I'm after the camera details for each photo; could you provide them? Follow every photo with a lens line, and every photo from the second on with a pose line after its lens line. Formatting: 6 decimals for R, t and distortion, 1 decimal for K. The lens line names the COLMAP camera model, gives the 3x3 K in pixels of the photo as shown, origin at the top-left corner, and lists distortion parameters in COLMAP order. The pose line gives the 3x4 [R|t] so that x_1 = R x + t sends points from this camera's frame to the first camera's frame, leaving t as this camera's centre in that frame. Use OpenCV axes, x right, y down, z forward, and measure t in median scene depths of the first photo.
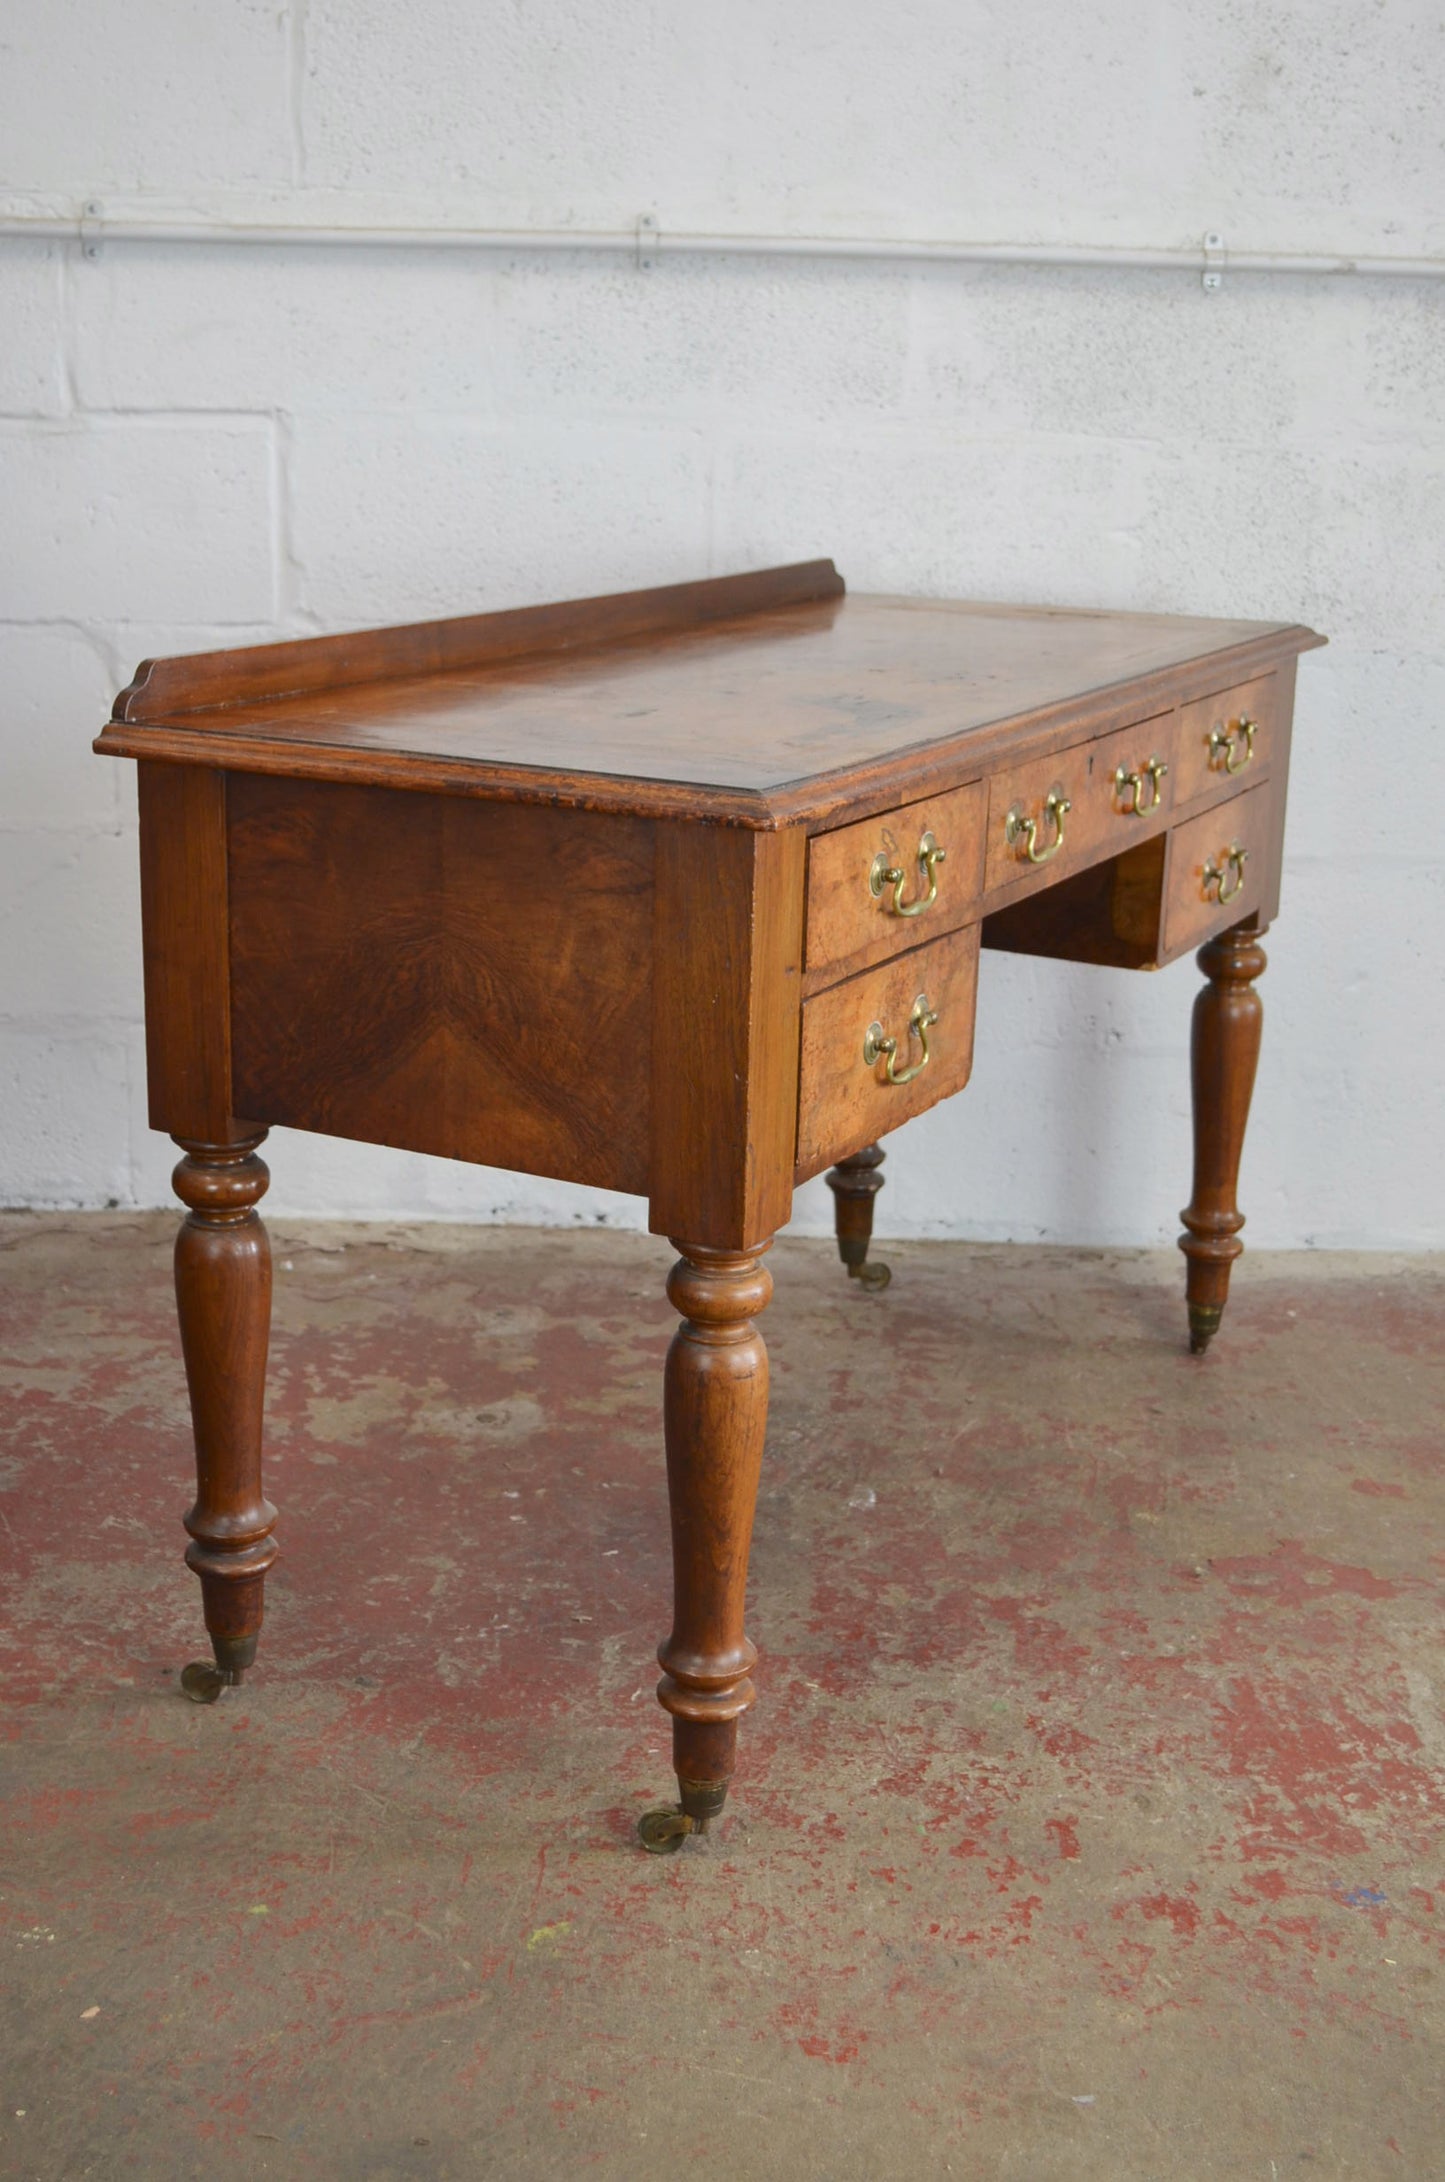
lens RADIAL K [[2656.7, 0, 720.1], [0, 2656.7, 1079.3], [0, 0, 1]] dist [-0.017525, 0.000000]
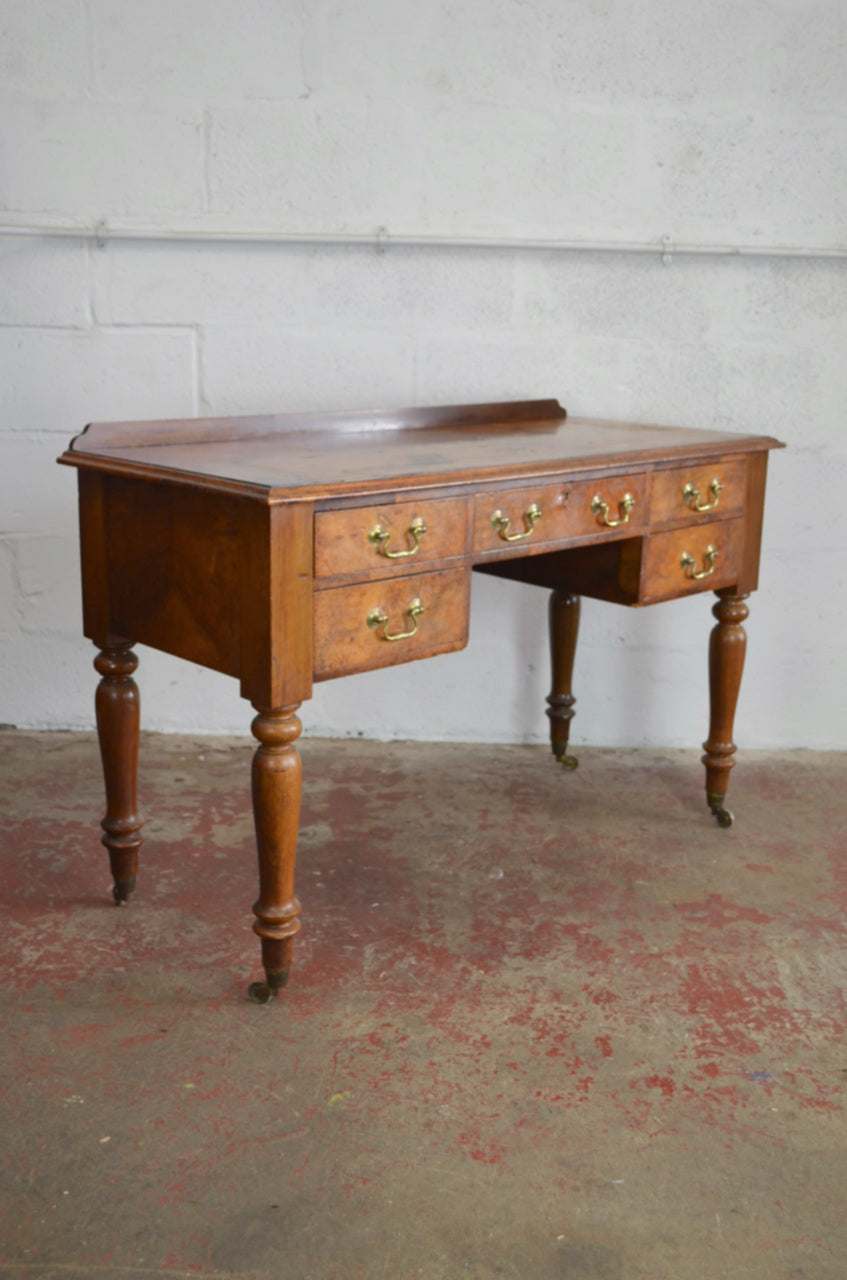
lens RADIAL K [[1330.2, 0, 422.3], [0, 1330.2, 637.6], [0, 0, 1]] dist [-0.012671, 0.000000]
pose [[0.999971, -0.003826, 0.006656, -0.007711], [0.003998, 0.999652, -0.026081, 0.010111], [-0.006554, 0.026107, 0.999638, 0.018362]]
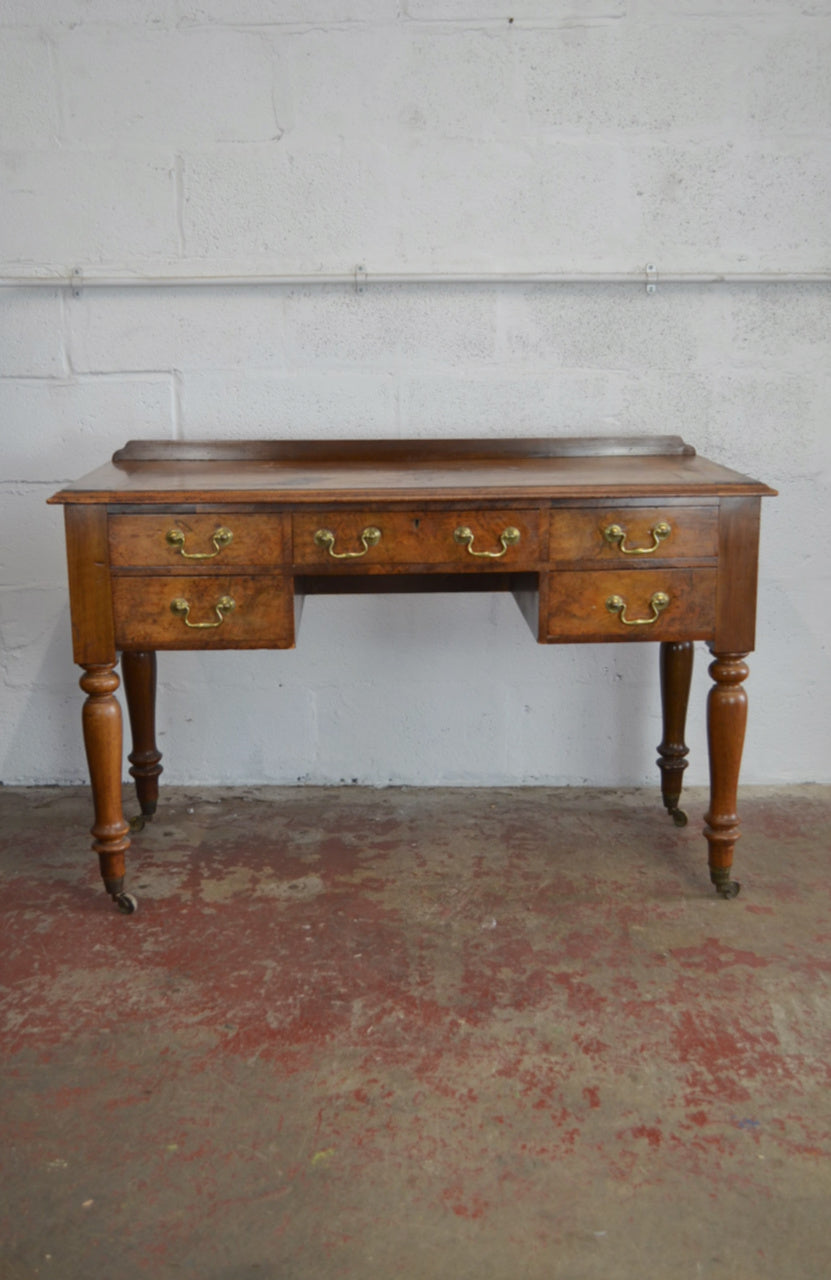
lens RADIAL K [[1408.7, 0, 423.1], [0, 1408.7, 636.0], [0, 0, 1]] dist [-0.014737, 0.000000]
pose [[0.999439, -0.032731, -0.007051, 0.022321], [0.032361, 0.998349, -0.047448, -0.002885], [0.008593, 0.047193, 0.998849, -0.030031]]
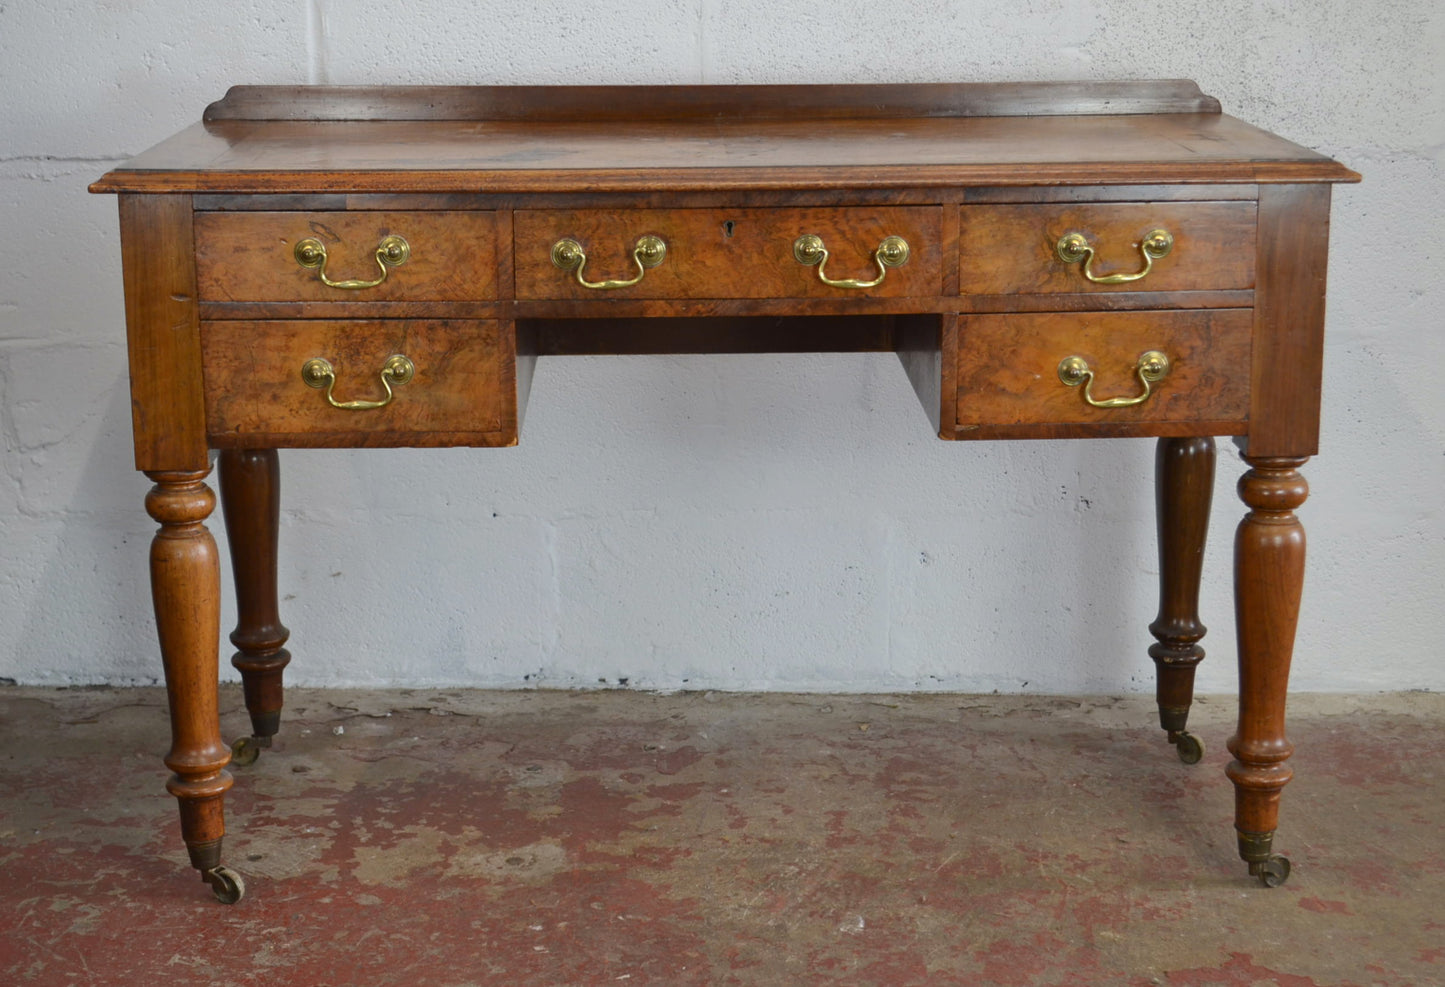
lens RADIAL K [[2483.9, 0, 703.2], [0, 2483.9, 495.1], [0, 0, 1]] dist [-0.010135, 0.000000]
pose [[0.999204, -0.027563, -0.028855, 0.029636], [0.026756, 0.999251, -0.027968, 0.007114], [0.029604, 0.027173, 0.999192, -0.046883]]
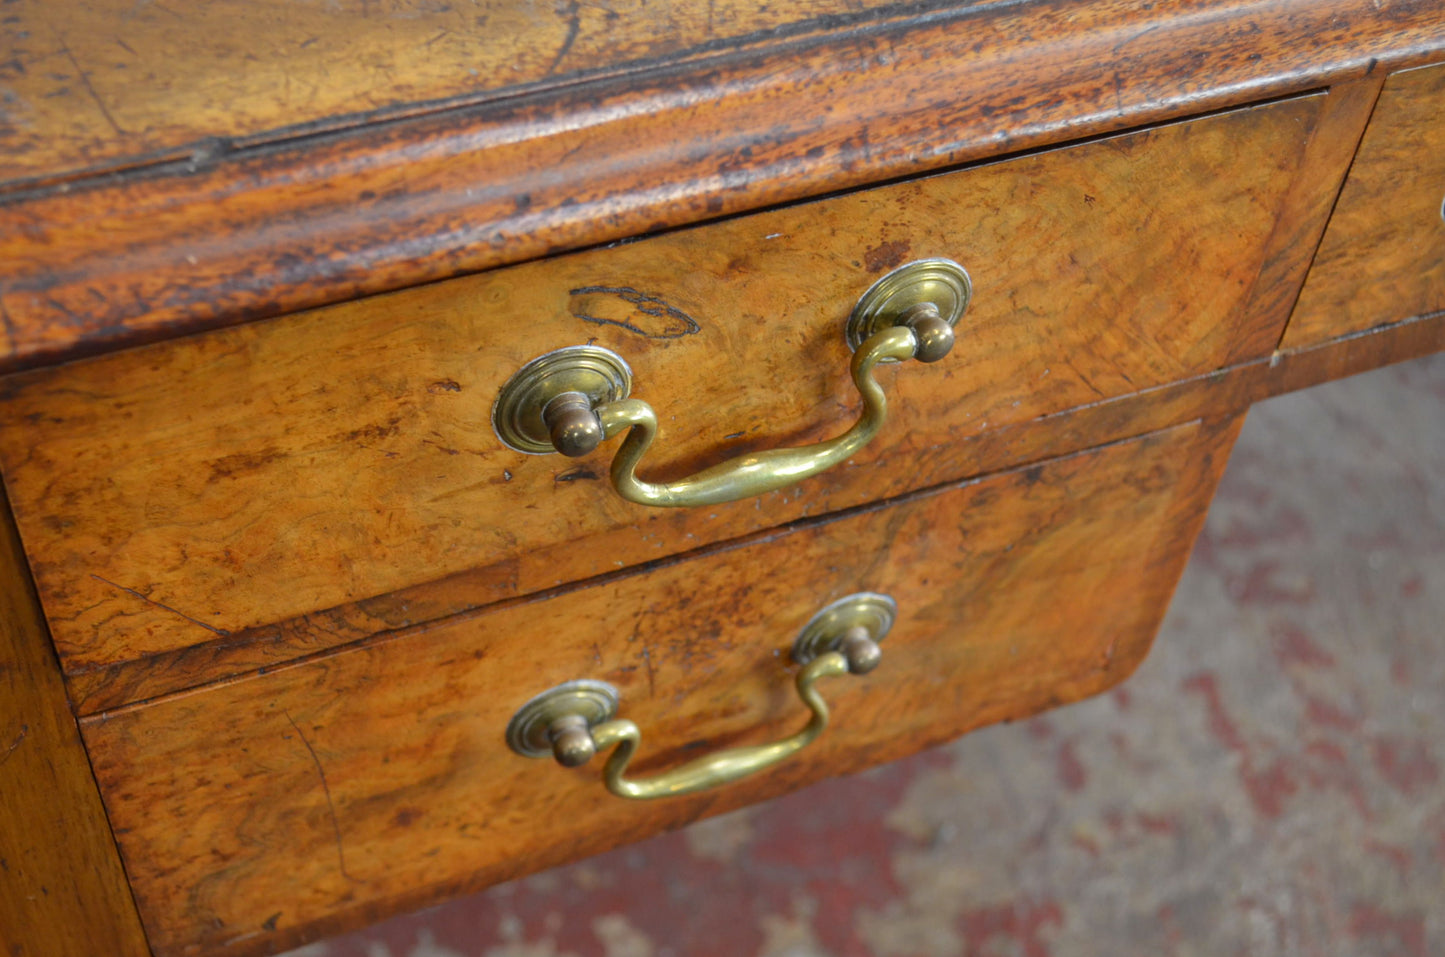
lens RADIAL K [[1904.6, 0, 721.9], [0, 1904.6, 479.0], [0, 0, 1]] dist [-0.007309, 0.000000]
pose [[0.937335, -0.230494, 0.261294, -0.209006], [0.051387, 0.833172, 0.550621, -0.229384], [-0.344618, -0.502690, 0.792806, 0.893252]]
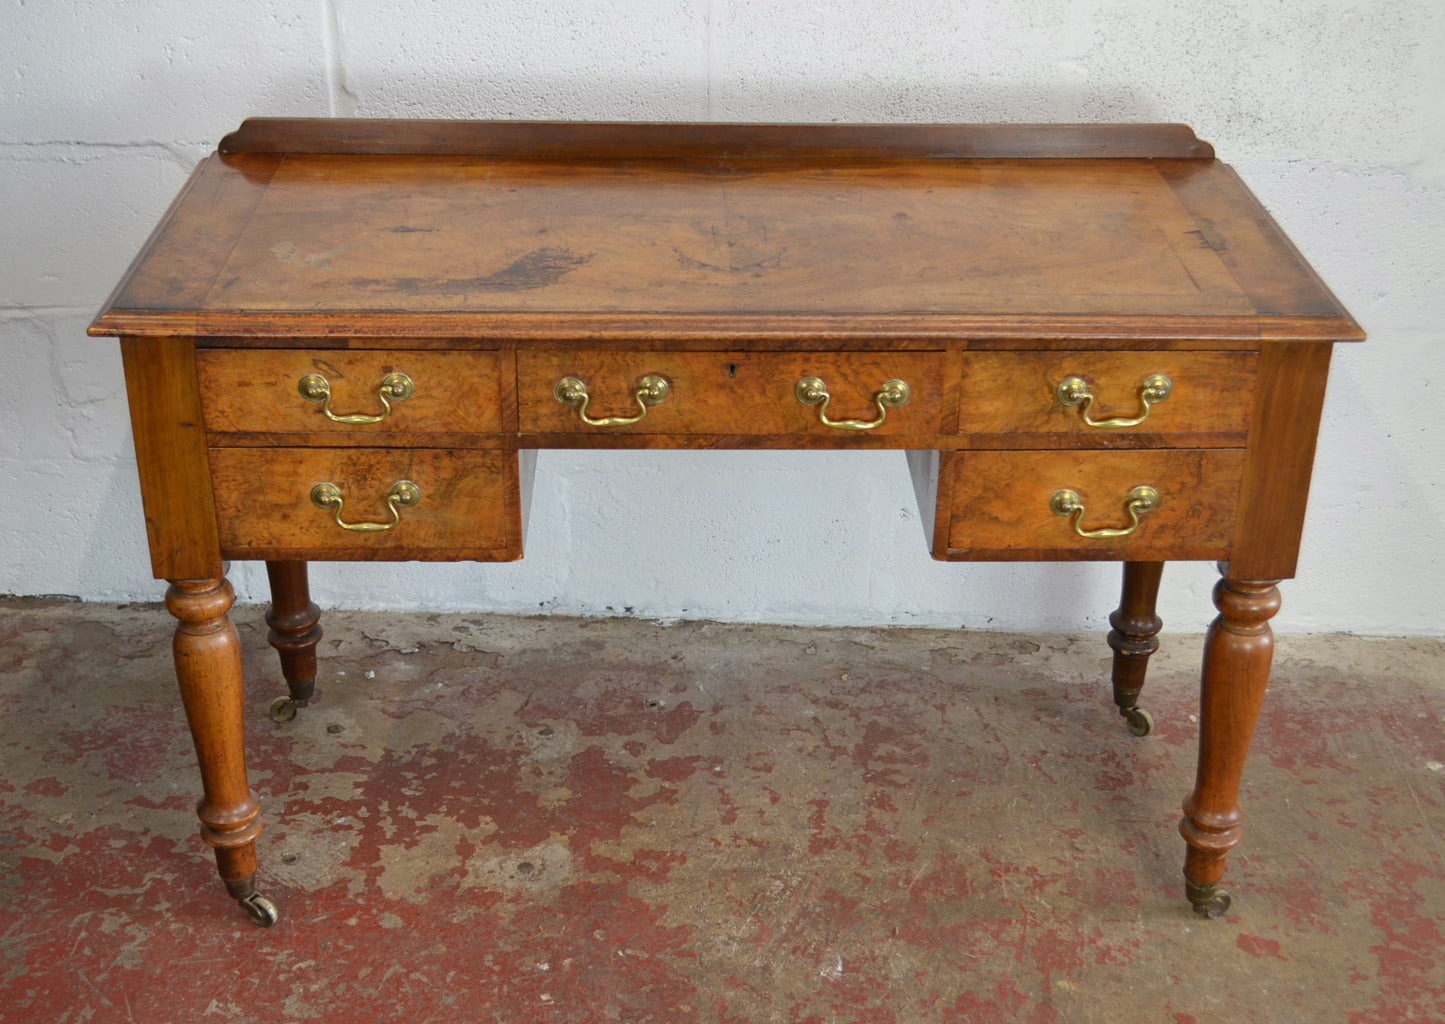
lens RADIAL K [[1958.4, 0, 716.1], [0, 1958.4, 510.8], [0, 0, 1]] dist [-0.016641, 0.000000]
pose [[0.999652, -0.003649, -0.026142, 0.028135], [0.008984, 0.978298, 0.207007, -0.261376], [0.024819, -0.207170, 0.977990, 0.186841]]
